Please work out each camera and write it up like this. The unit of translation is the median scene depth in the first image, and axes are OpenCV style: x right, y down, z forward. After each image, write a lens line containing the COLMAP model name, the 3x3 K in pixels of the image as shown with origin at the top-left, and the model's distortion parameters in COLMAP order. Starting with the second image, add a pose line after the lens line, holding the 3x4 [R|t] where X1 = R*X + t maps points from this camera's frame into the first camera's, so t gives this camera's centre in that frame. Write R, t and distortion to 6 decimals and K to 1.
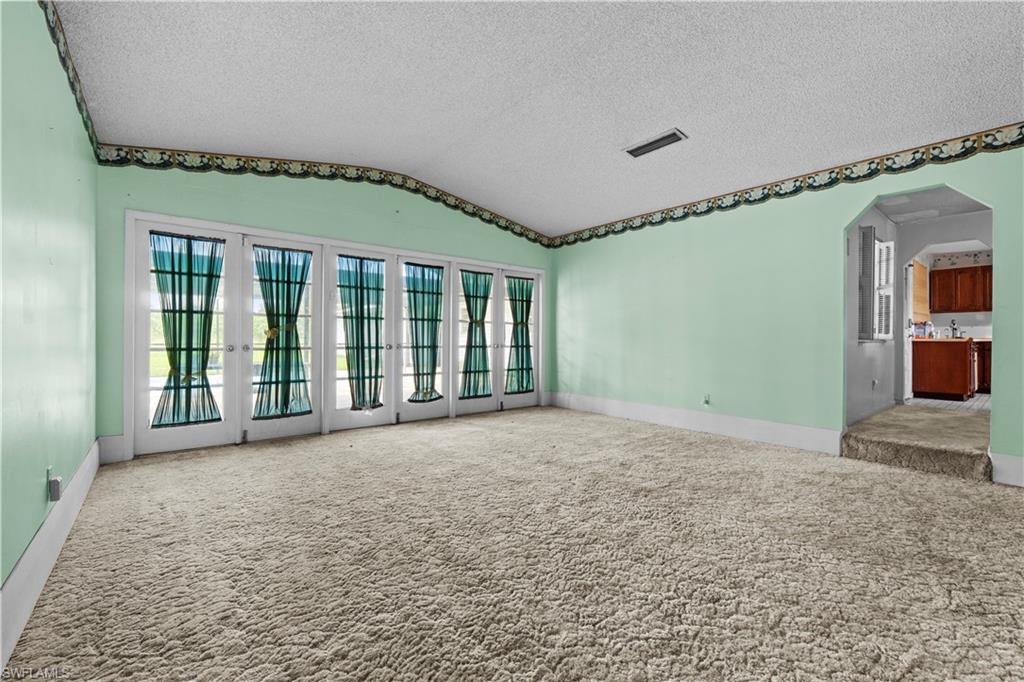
lens RADIAL K [[429.9, 0, 512.5], [0, 429.9, 341.1], [0, 0, 1]] dist [-0.009849, 0.000227]
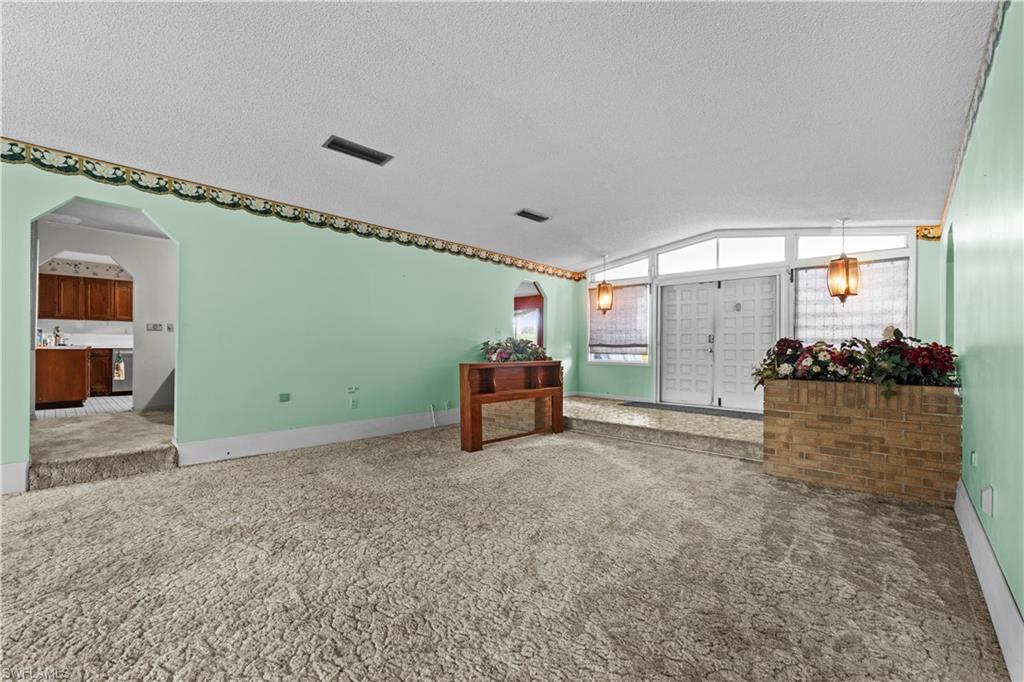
lens RADIAL K [[429.9, 0, 512.6], [0, 429.9, 344.9], [0, 0, 1]] dist [-0.009849, 0.000227]
pose [[-0.140816, 0.000373, 0.990036, -0.256400], [-0.002555, 0.999996, -0.000740, -0.025077], [-0.990033, -0.002633, -0.140814, 0.249006]]
